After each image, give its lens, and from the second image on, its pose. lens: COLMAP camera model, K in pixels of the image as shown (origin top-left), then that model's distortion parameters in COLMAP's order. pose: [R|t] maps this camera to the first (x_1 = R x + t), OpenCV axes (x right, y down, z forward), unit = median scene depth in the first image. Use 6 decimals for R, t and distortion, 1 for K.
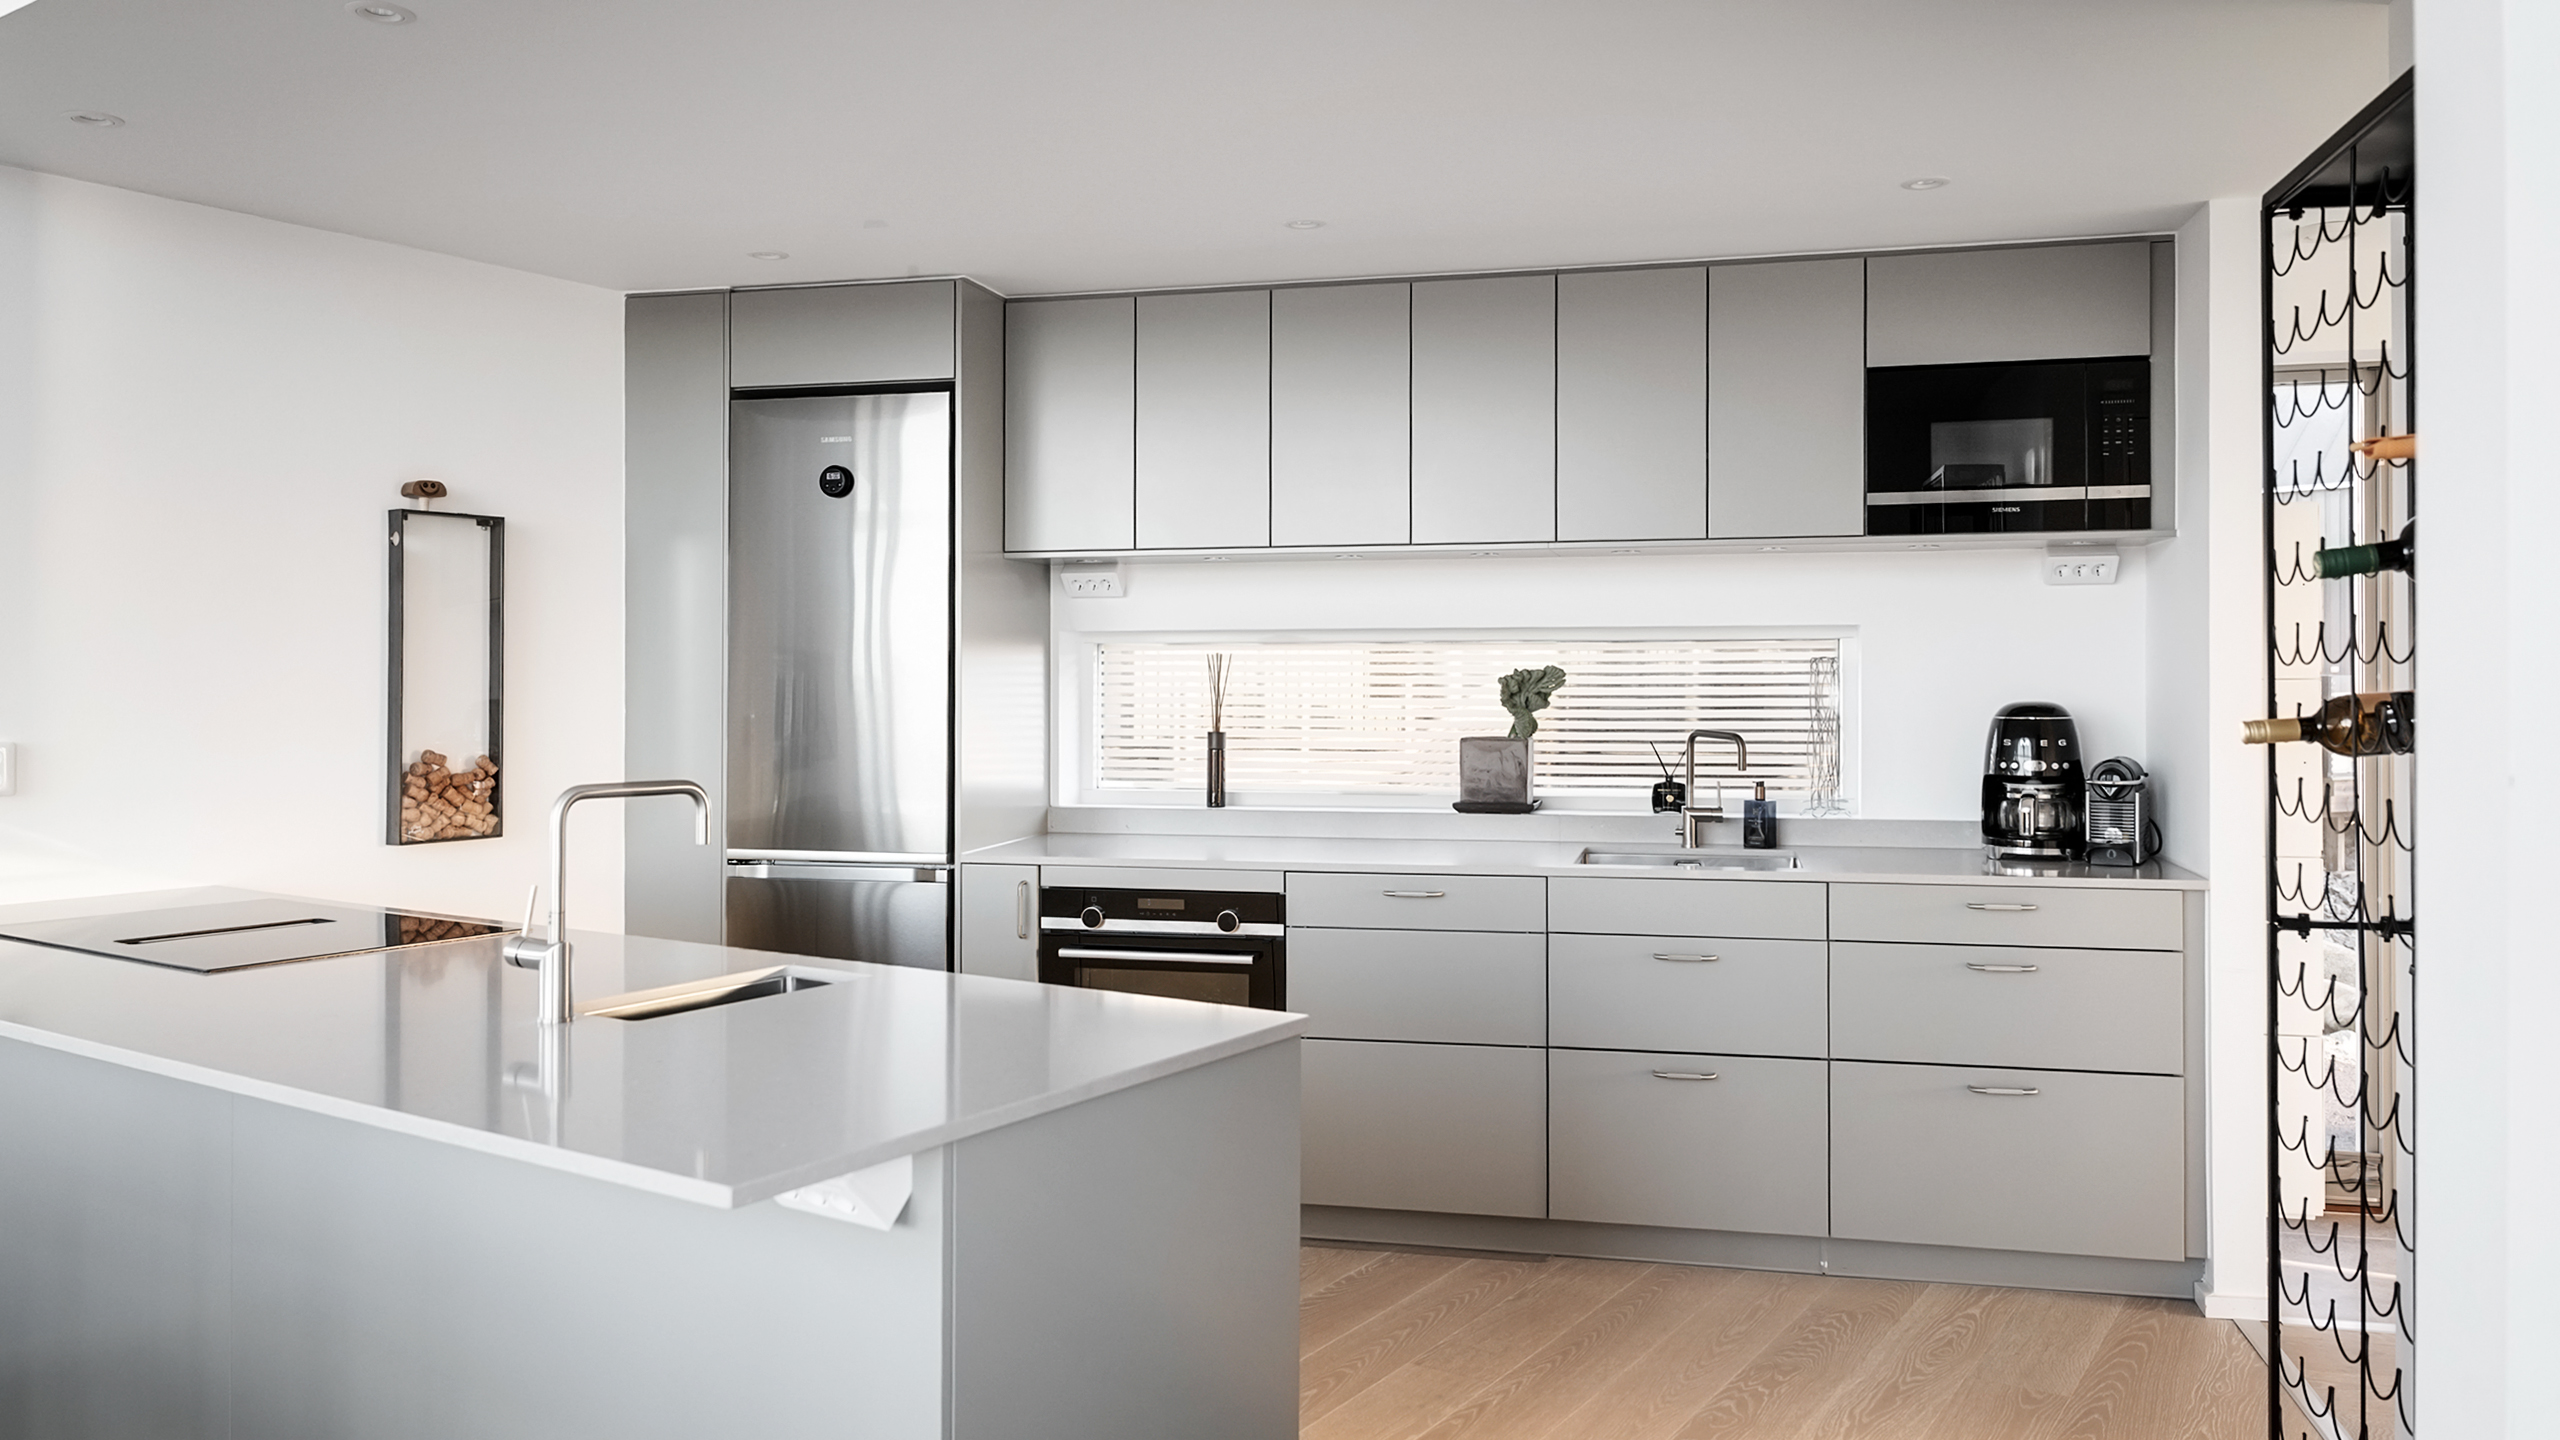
lens RADIAL K [[1794.5, 0, 1280.0], [0, 1794.5, 720.0], [0, 0, 1]] dist [0.007434, 0.001463]
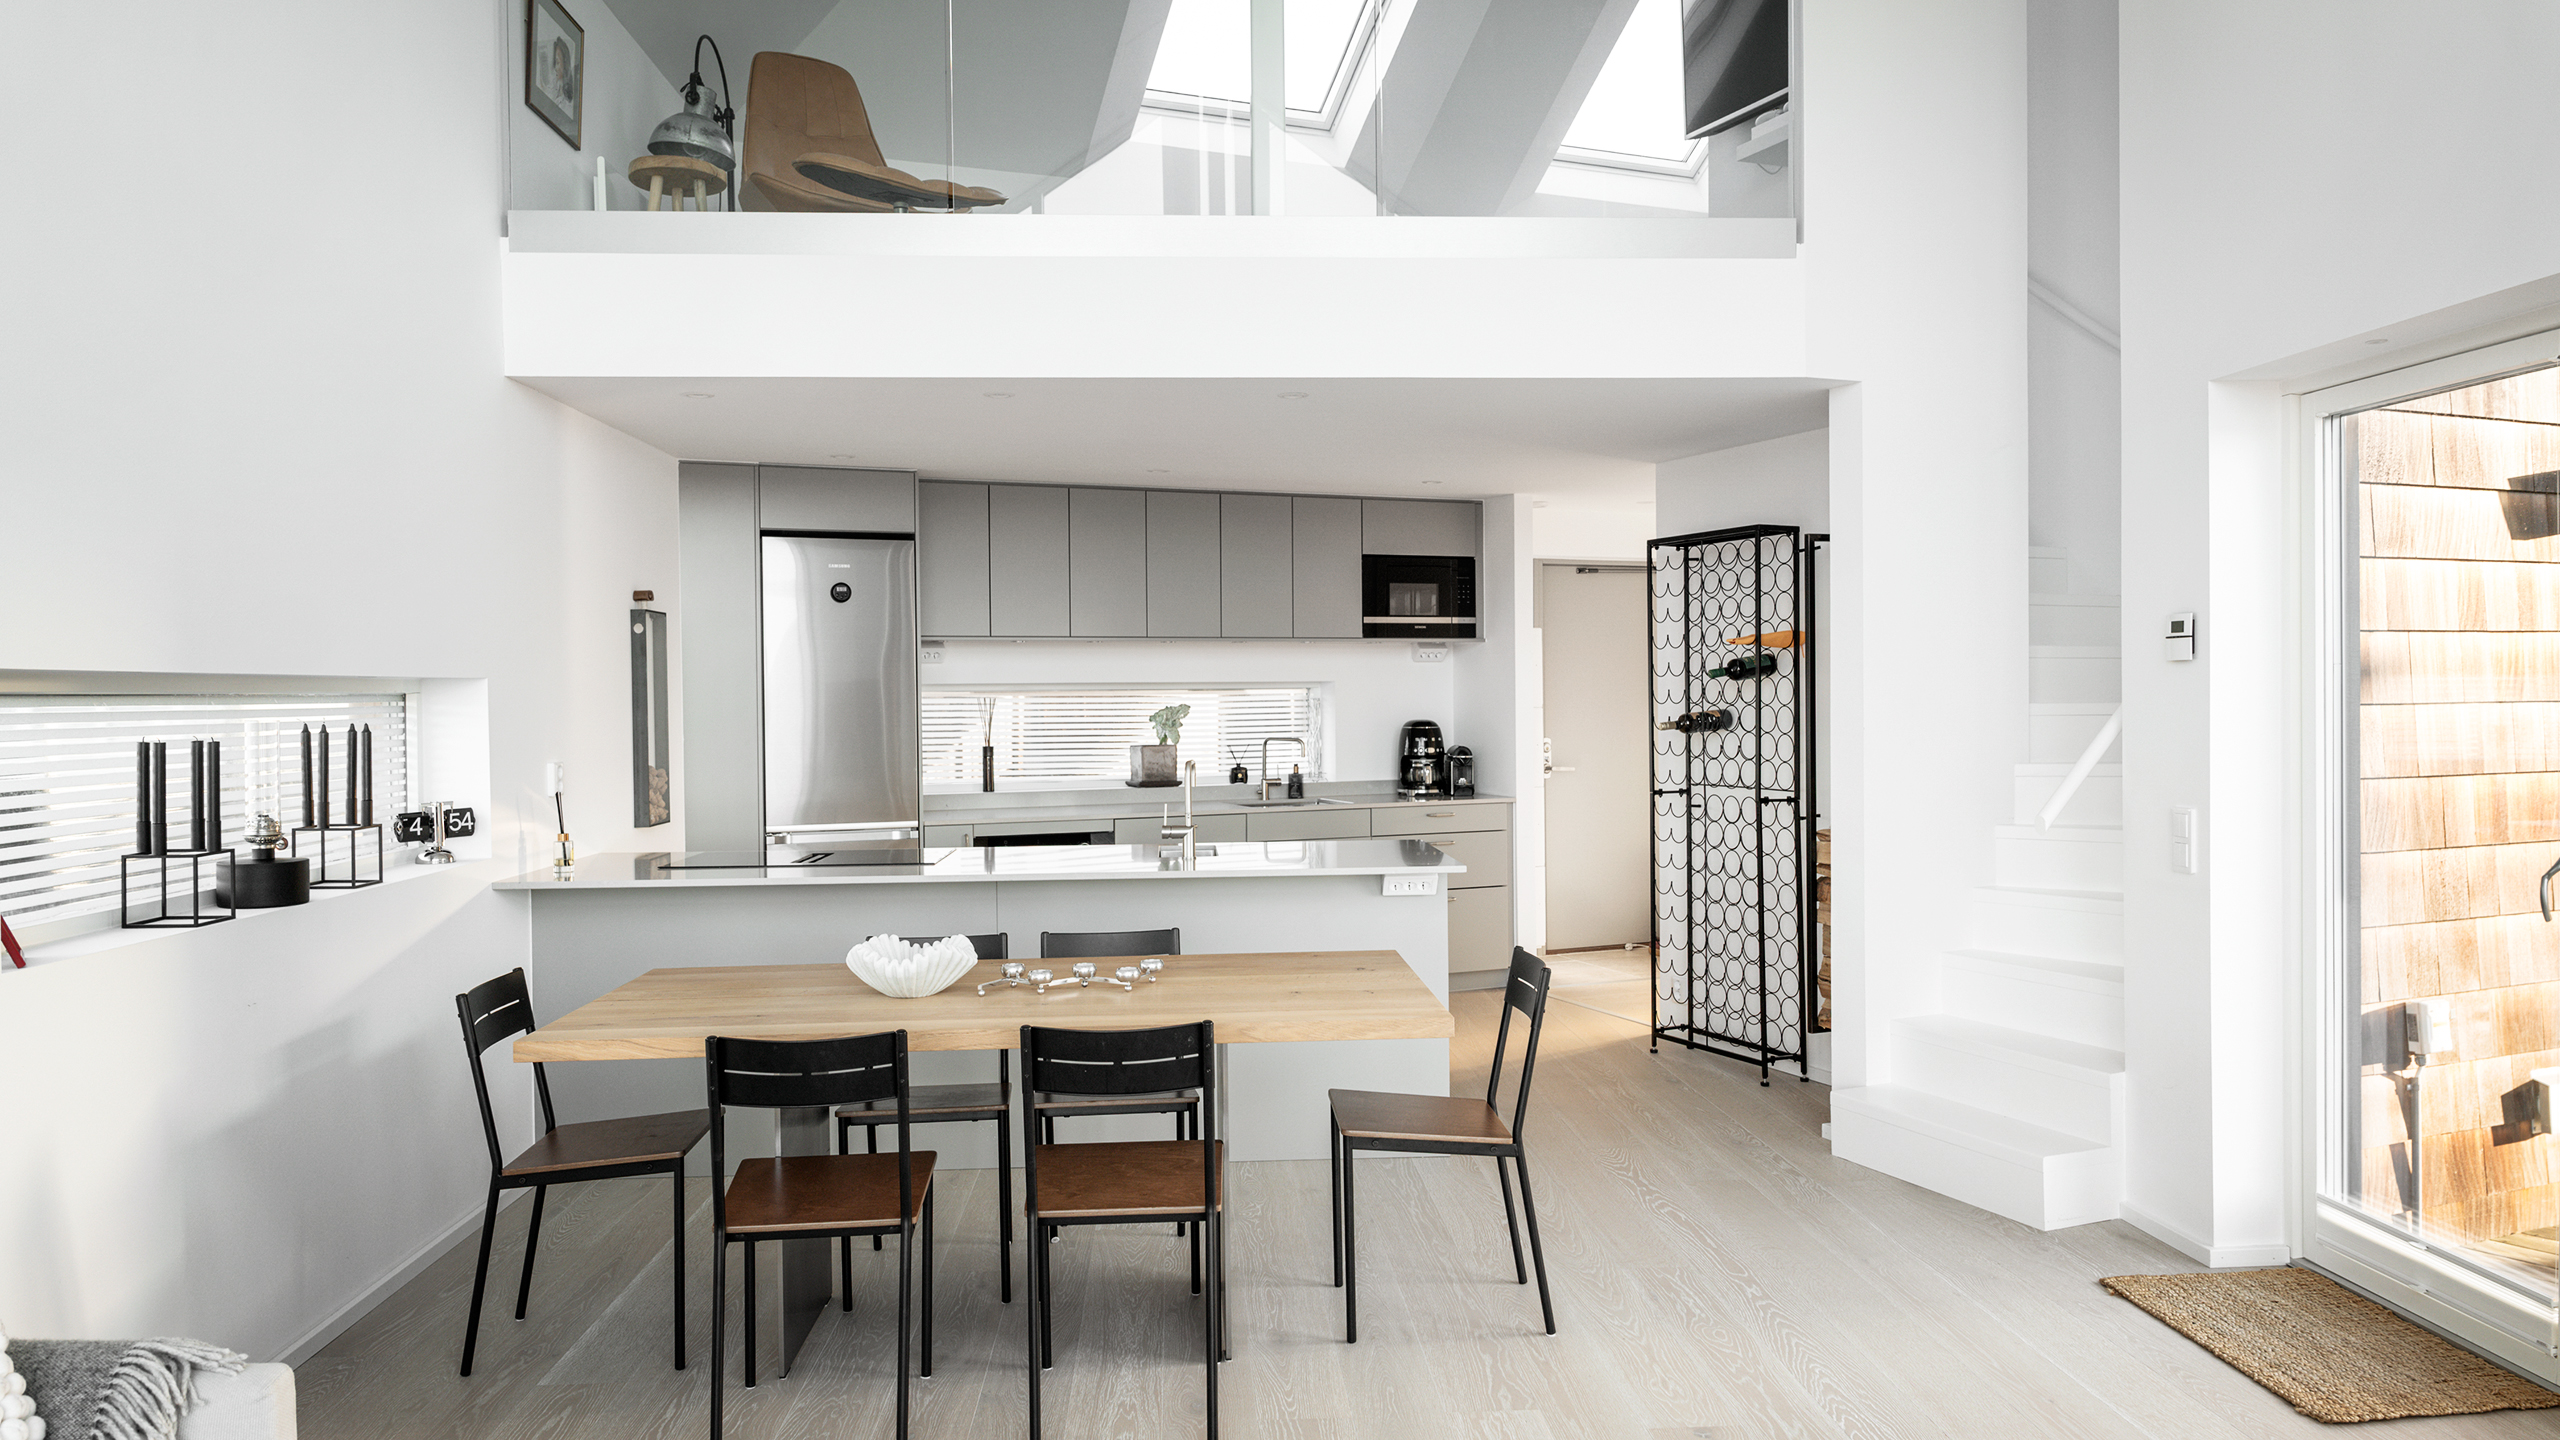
lens RADIAL K [[1794.5, 0, 1280.0], [0, 1794.5, 720.0], [0, 0, 1]] dist [0.007434, 0.001463]
pose [[0.791759, -0.013834, 0.610677, -0.968014], [0.024340, 0.999664, -0.008911, 0.004890], [-0.610348, 0.021919, 0.791830, -0.527065]]
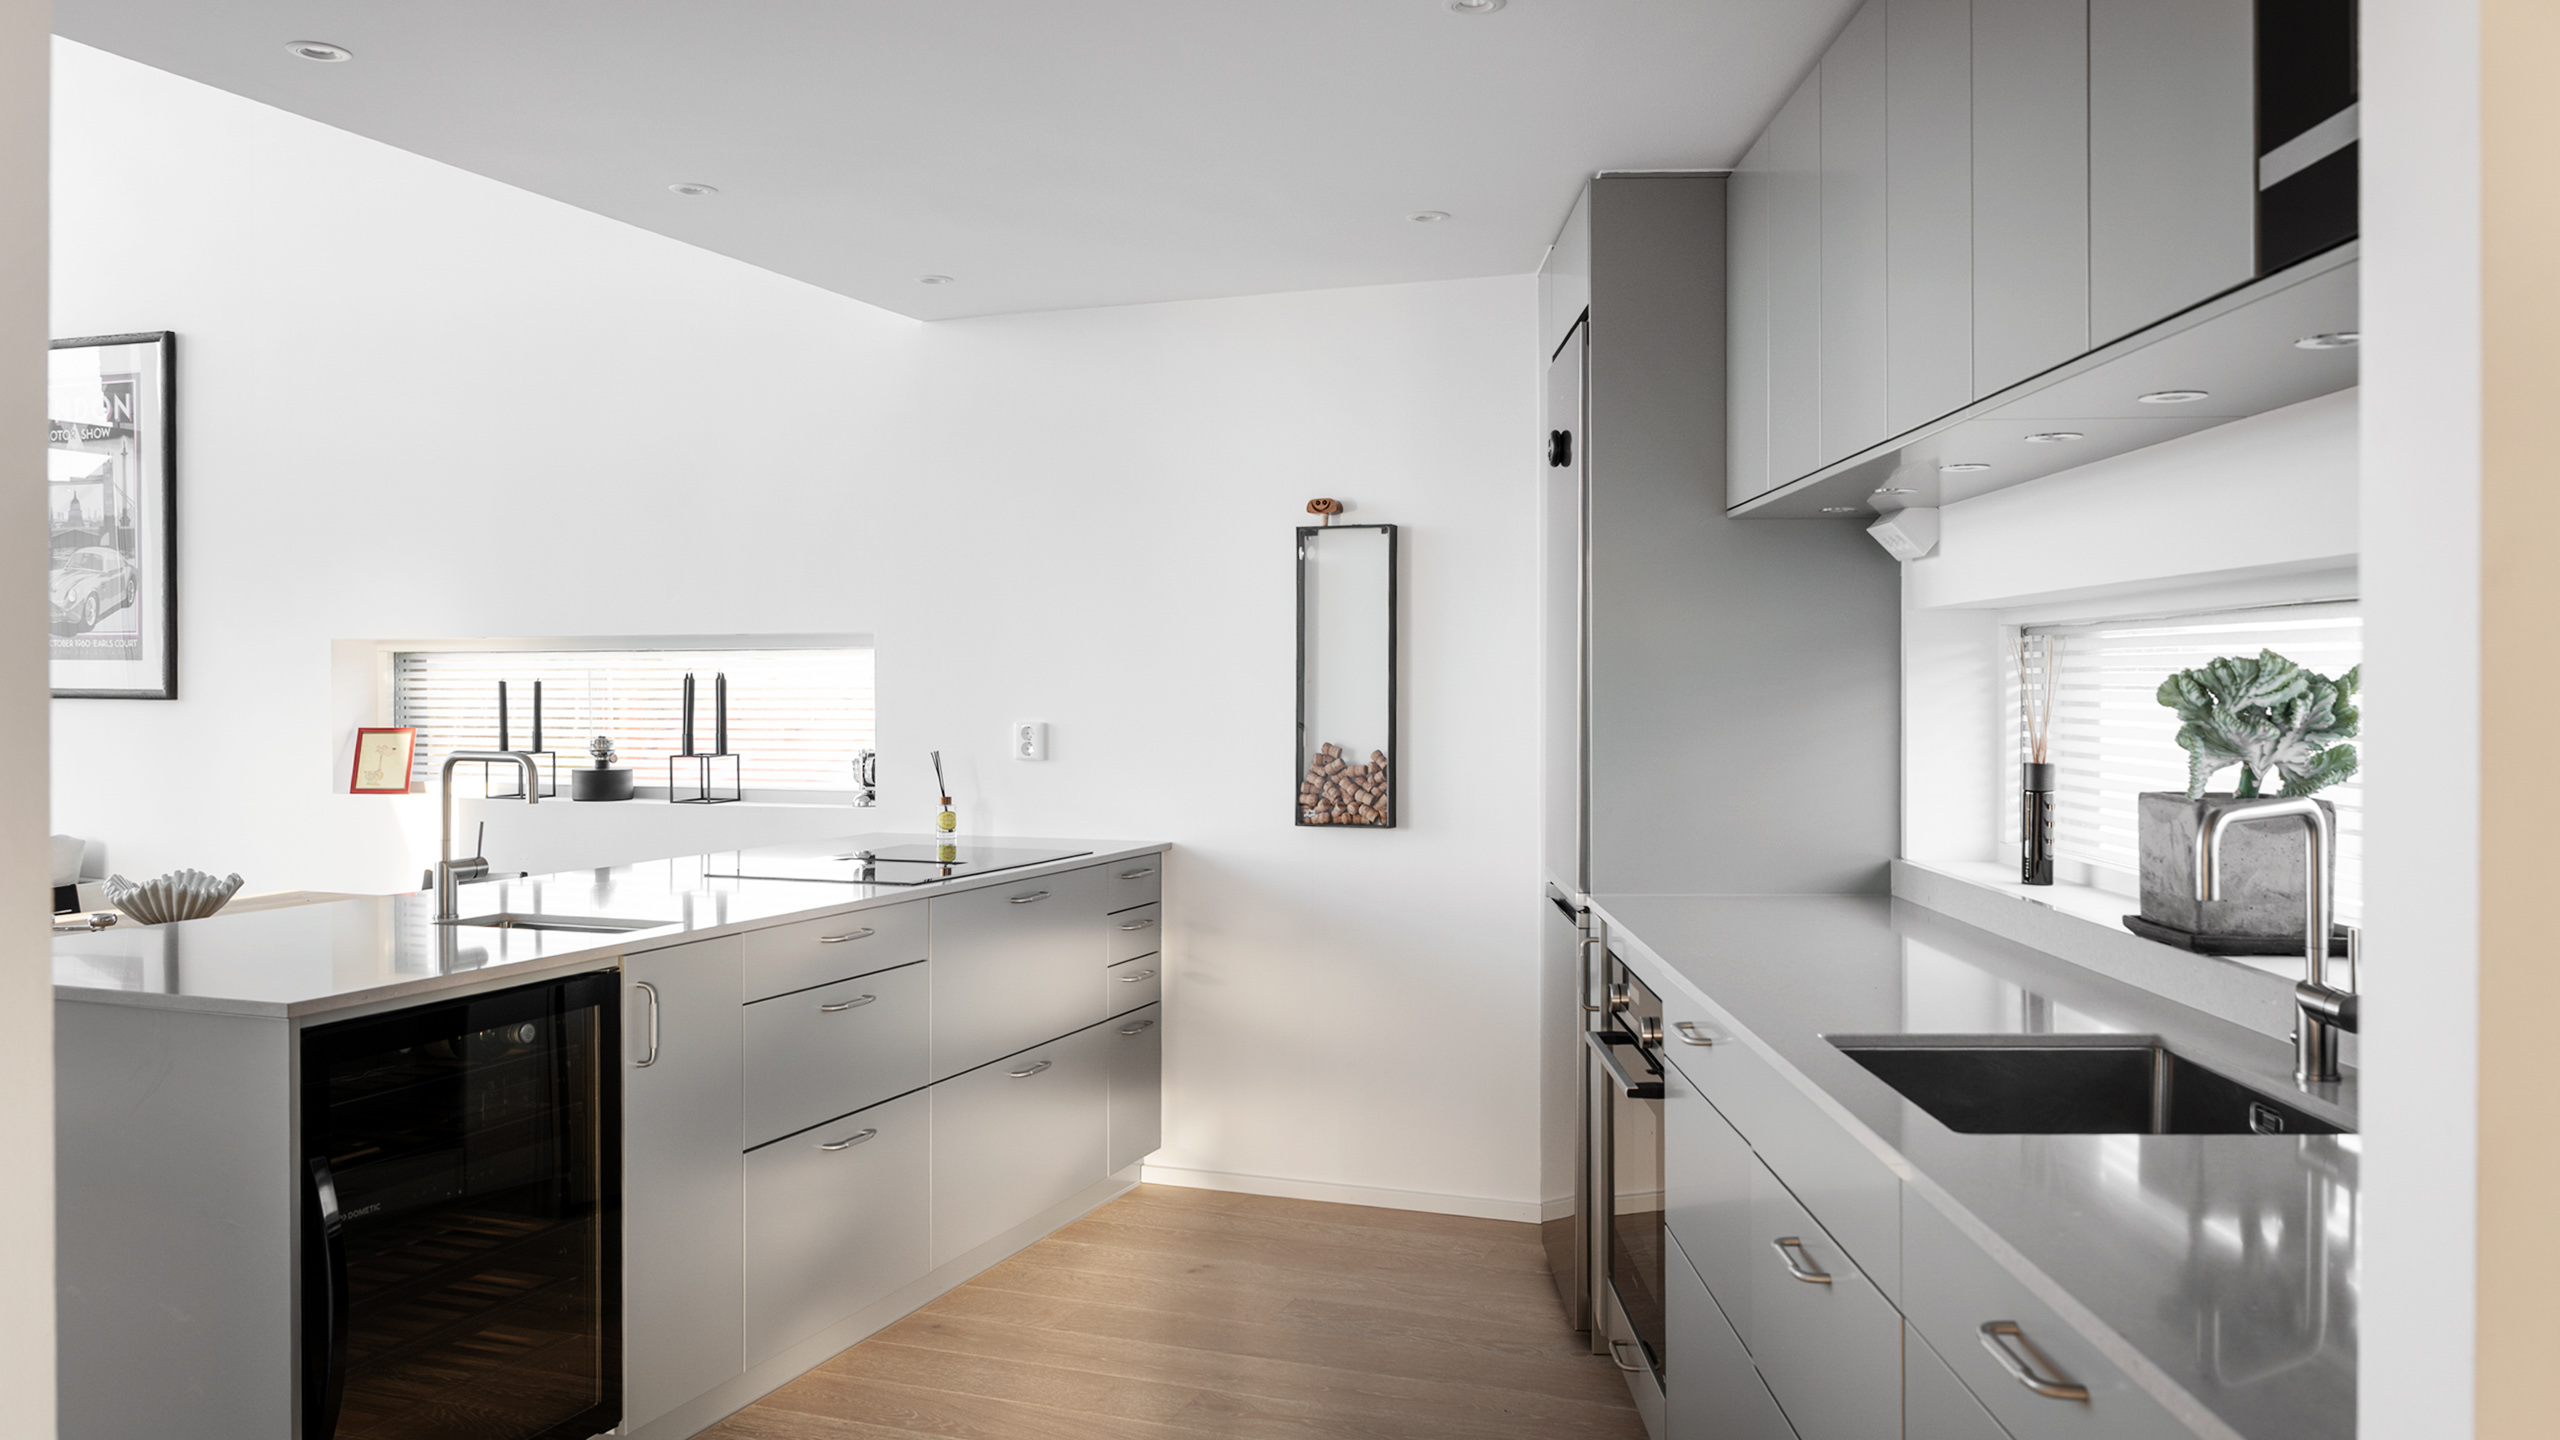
lens RADIAL K [[1887.5, 0, 1280.0], [0, 1887.5, 720.0], [0, 0, 1]] dist [0.000347, 0.000707]
pose [[0.212345, 0.020859, -0.976972, 0.645570], [-0.025188, 0.999557, 0.015867, -0.014548], [0.976870, 0.021238, 0.212777, 0.720166]]
